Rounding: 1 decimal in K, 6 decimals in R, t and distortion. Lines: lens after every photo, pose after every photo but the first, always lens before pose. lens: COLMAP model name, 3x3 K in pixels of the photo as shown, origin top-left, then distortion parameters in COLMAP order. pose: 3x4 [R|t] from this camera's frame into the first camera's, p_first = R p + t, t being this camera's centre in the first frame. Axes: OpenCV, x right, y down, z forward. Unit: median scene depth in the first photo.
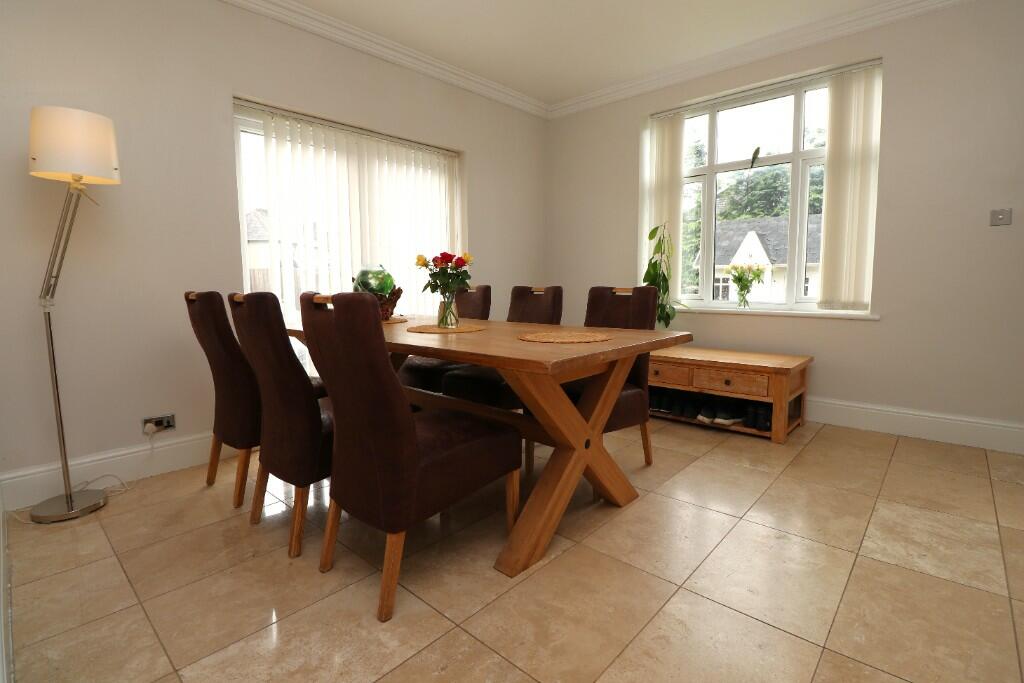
lens RADIAL K [[484.3, 0, 514.9], [0, 484.3, 335.8], [0, 0, 1]] dist [-0.002953, -0.001192]
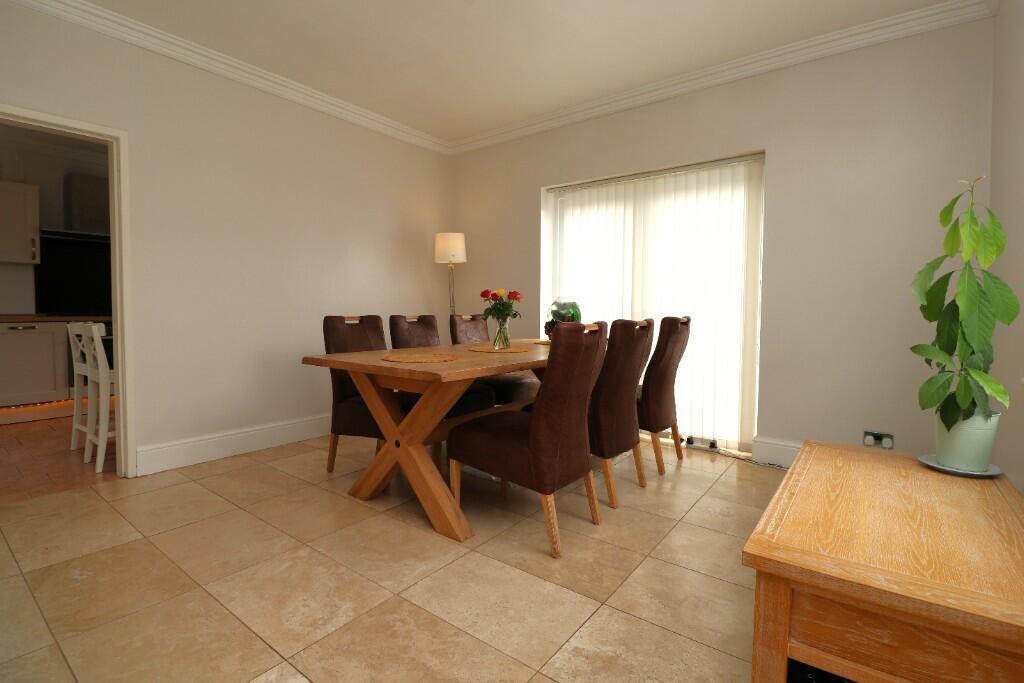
lens RADIAL K [[484.3, 0, 514.4], [0, 484.3, 339.2], [0, 0, 1]] dist [-0.002953, -0.001192]
pose [[0.093725, 0.074804, -0.992784, 1.005640], [-0.119109, 0.990854, 0.063414, -0.112725], [0.988448, 0.112306, 0.101778, 0.828113]]
